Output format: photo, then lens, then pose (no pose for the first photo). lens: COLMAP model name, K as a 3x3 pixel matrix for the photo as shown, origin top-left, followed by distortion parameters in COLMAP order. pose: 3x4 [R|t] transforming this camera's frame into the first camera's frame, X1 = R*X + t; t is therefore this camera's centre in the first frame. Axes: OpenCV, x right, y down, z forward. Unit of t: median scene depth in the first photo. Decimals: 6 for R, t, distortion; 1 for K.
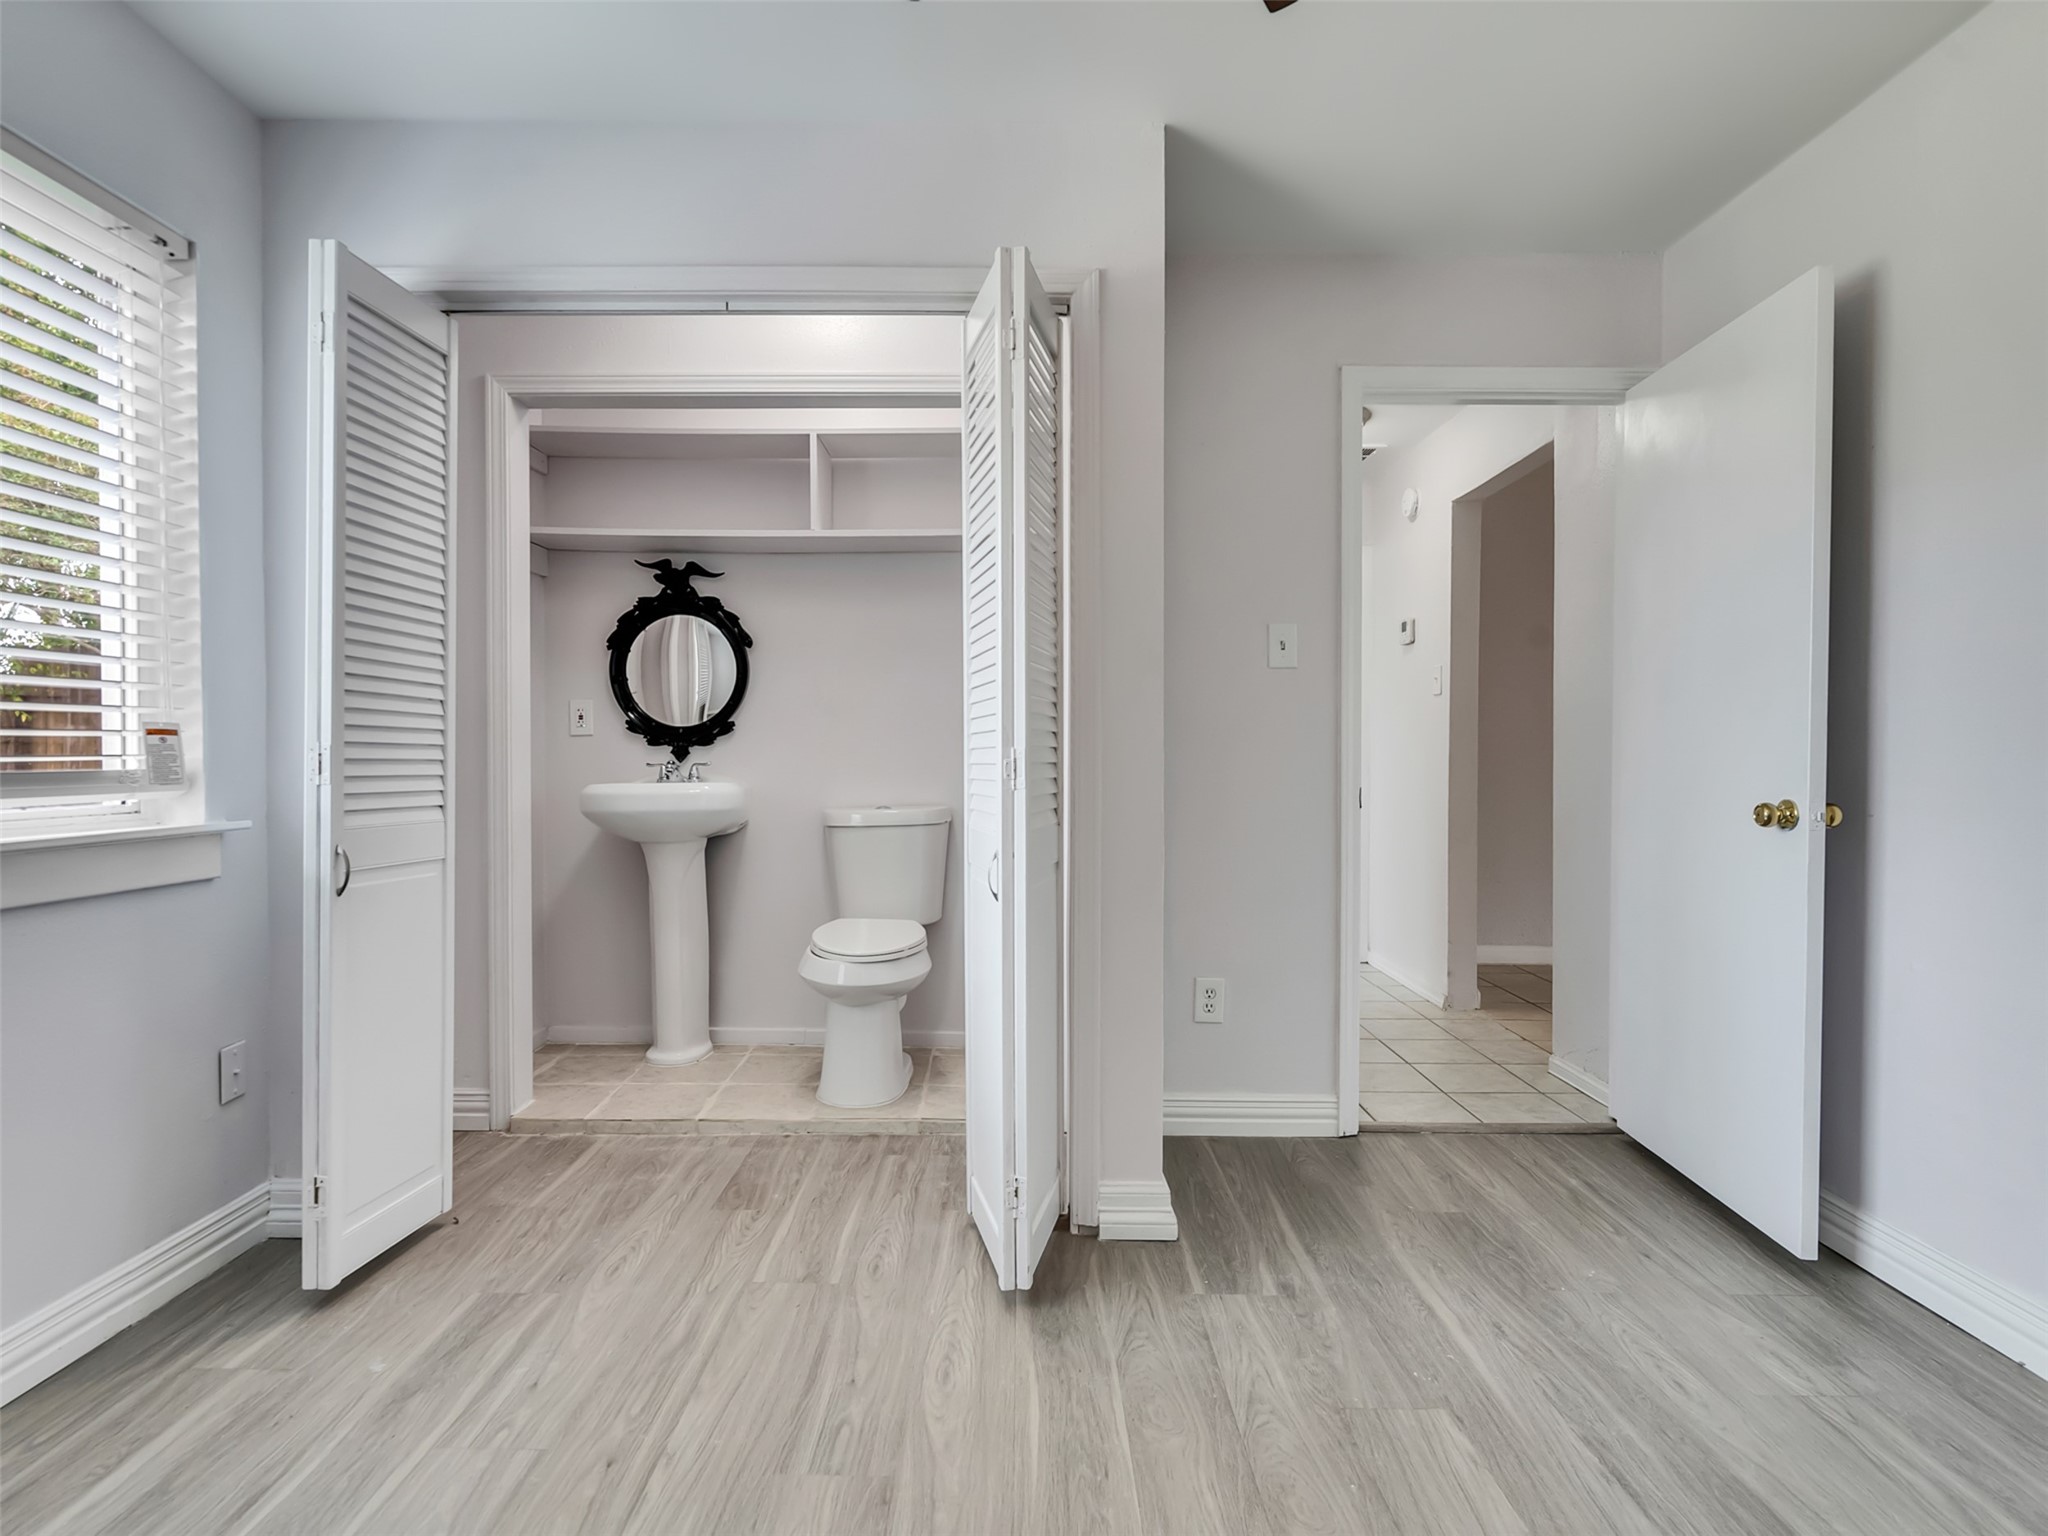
lens RADIAL K [[1048.0, 0, 1027.8], [0, 1048.0, 761.7], [0, 0, 1]] dist [-0.007217, 0.005071]
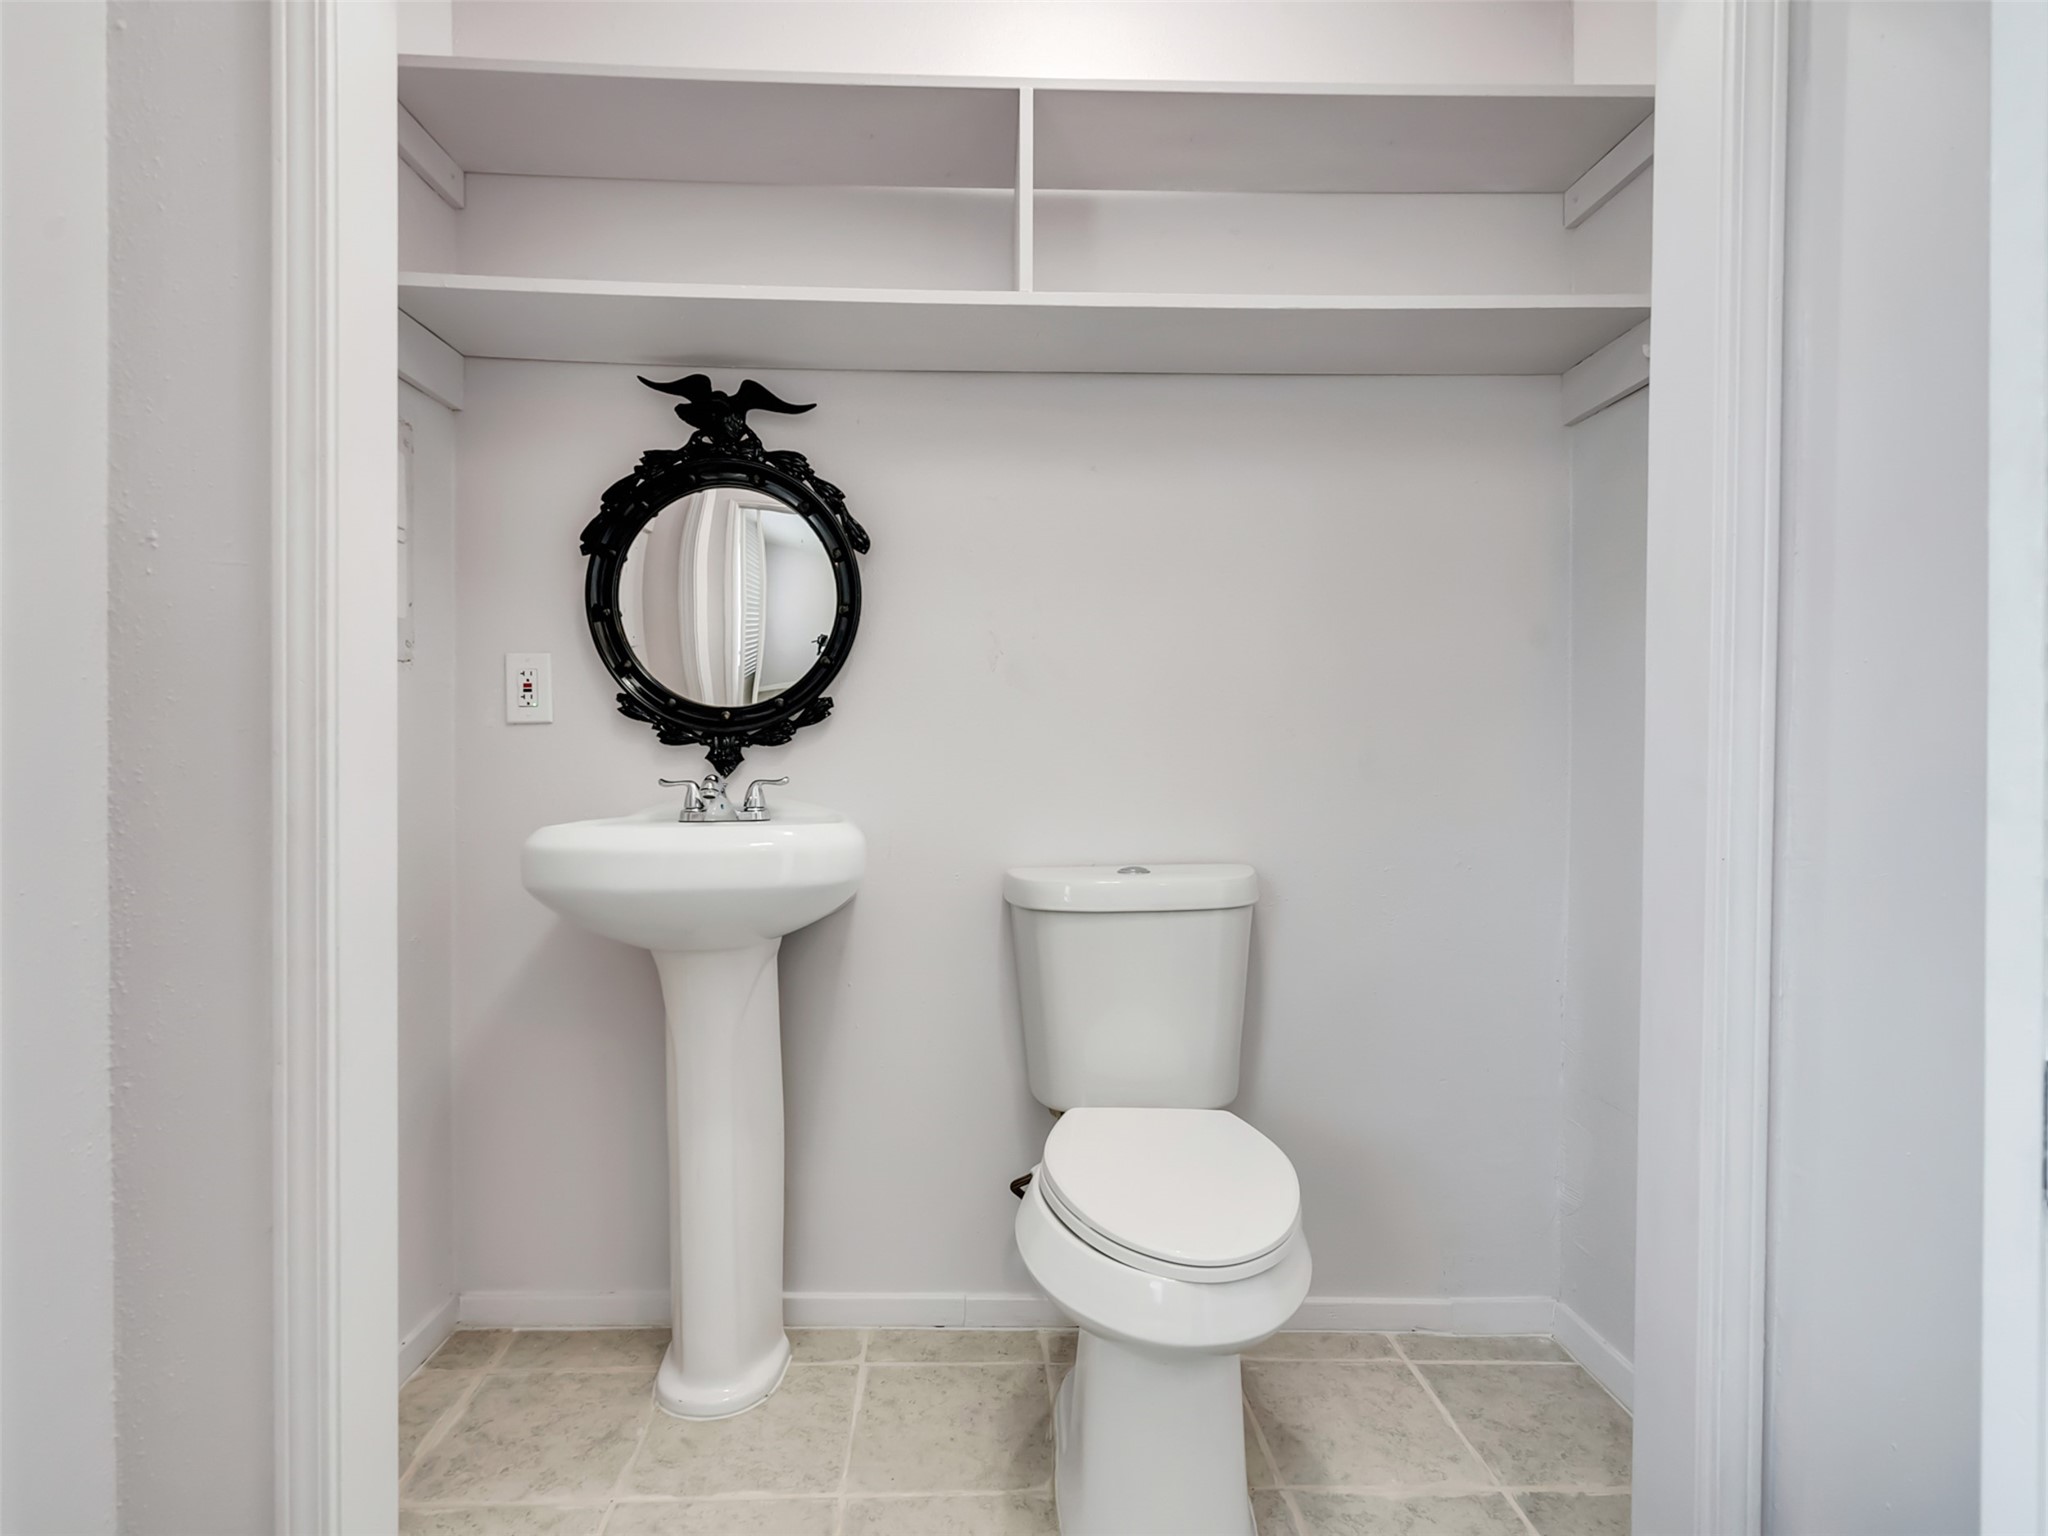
lens RADIAL K [[1048.0, 0, 1028.3], [0, 1048.0, 769.5], [0, 0, 1]] dist [-0.007217, 0.005071]
pose [[0.999546, 0.006425, 0.029440, -0.200432], [-0.006496, 0.999976, 0.002309, -0.005525], [-0.029425, -0.002499, 0.999564, 0.489371]]
